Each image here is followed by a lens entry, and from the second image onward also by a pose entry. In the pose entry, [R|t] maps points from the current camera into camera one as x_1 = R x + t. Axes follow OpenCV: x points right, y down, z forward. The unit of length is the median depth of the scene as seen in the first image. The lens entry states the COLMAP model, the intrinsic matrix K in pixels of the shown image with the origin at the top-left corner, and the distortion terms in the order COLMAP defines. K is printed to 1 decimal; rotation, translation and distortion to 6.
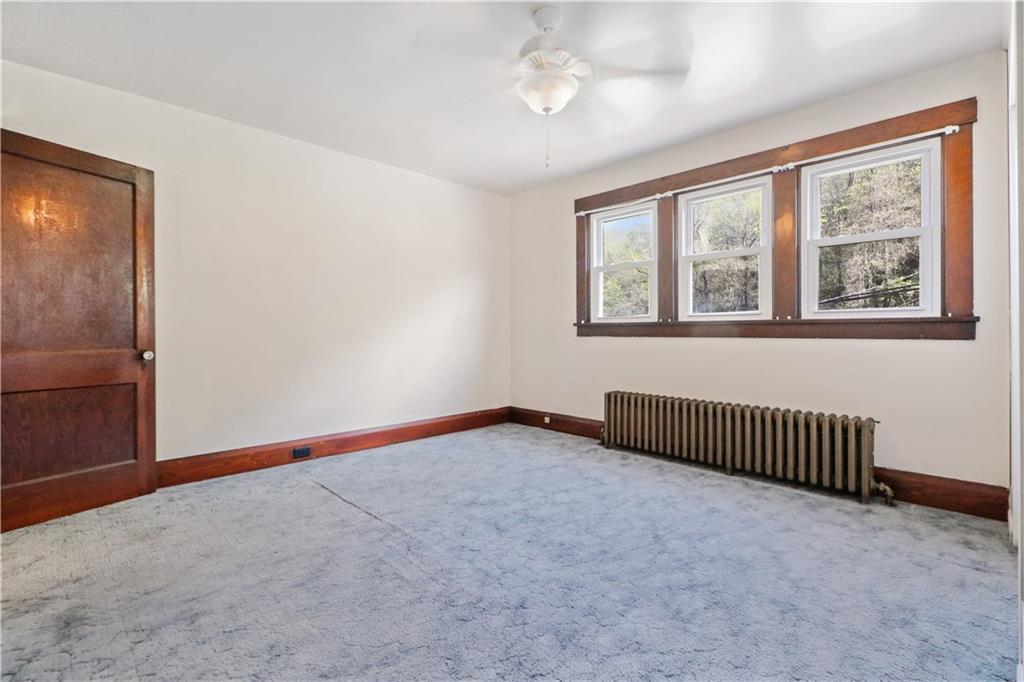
lens RADIAL K [[473.5, 0, 510.9], [0, 473.5, 332.2], [0, 0, 1]] dist [0.011464, -0.003581]
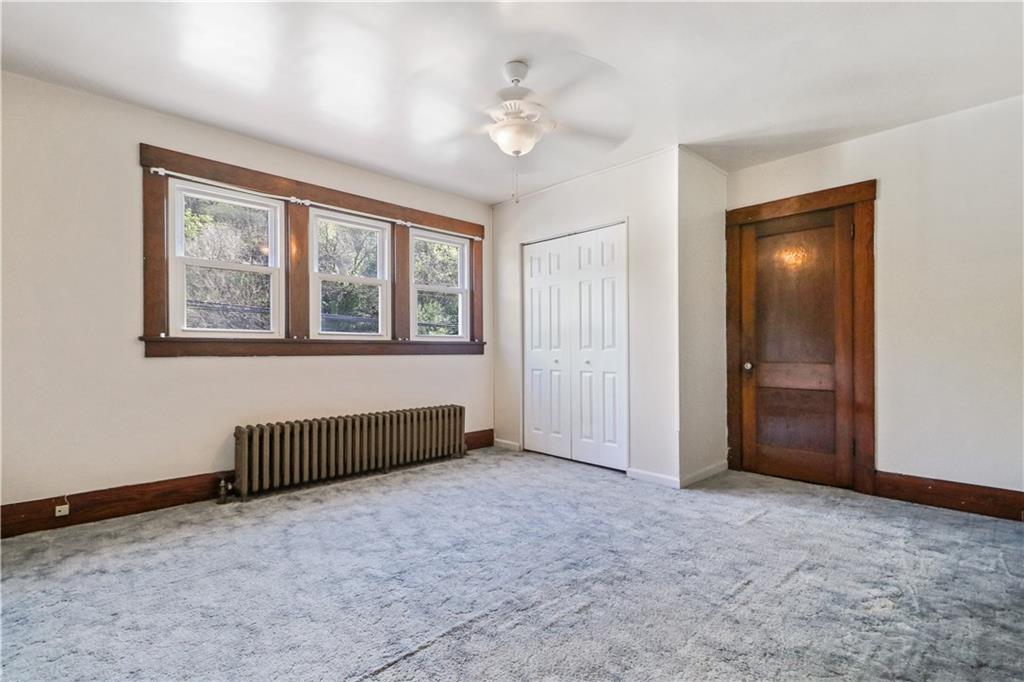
lens RADIAL K [[473.5, 0, 526.4], [0, 473.5, 348.7], [0, 0, 1]] dist [0.011464, -0.003581]
pose [[-0.015343, 0.001657, 0.999881, -0.792832], [0.000903, 0.999998, -0.001643, -0.002673], [-0.999882, 0.000878, -0.015345, 0.756072]]
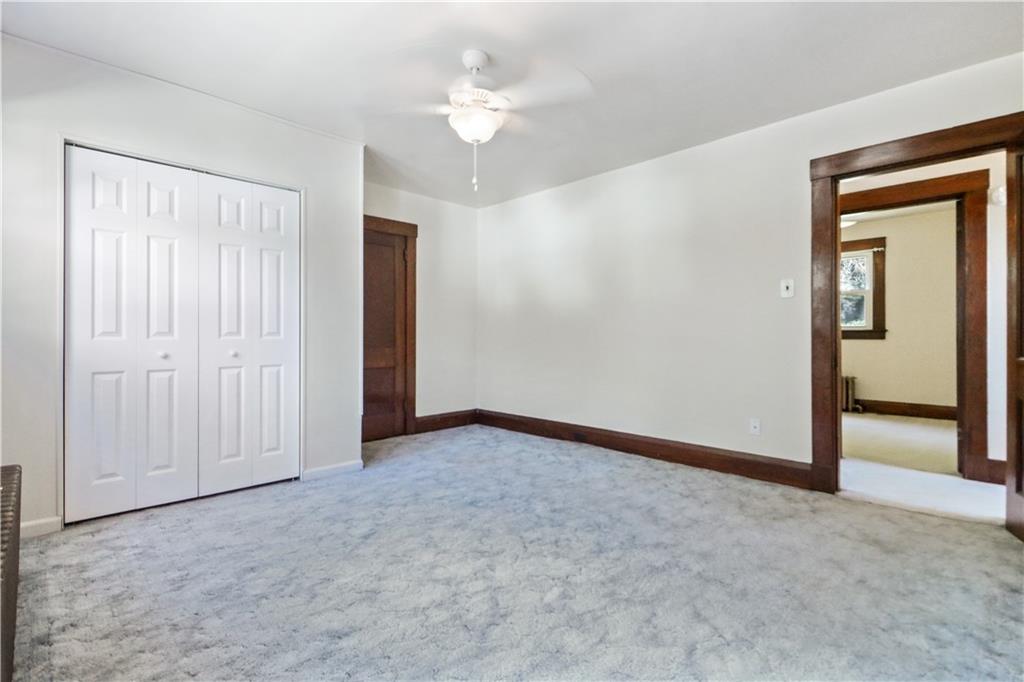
lens RADIAL K [[473.5, 0, 515.6], [0, 473.5, 339.4], [0, 0, 1]] dist [0.011464, -0.003581]
pose [[-0.999798, 0.002003, -0.020009, 0.005396], [0.001869, 0.999976, 0.006717, -0.003386], [0.020022, 0.006678, -0.999777, 1.606959]]
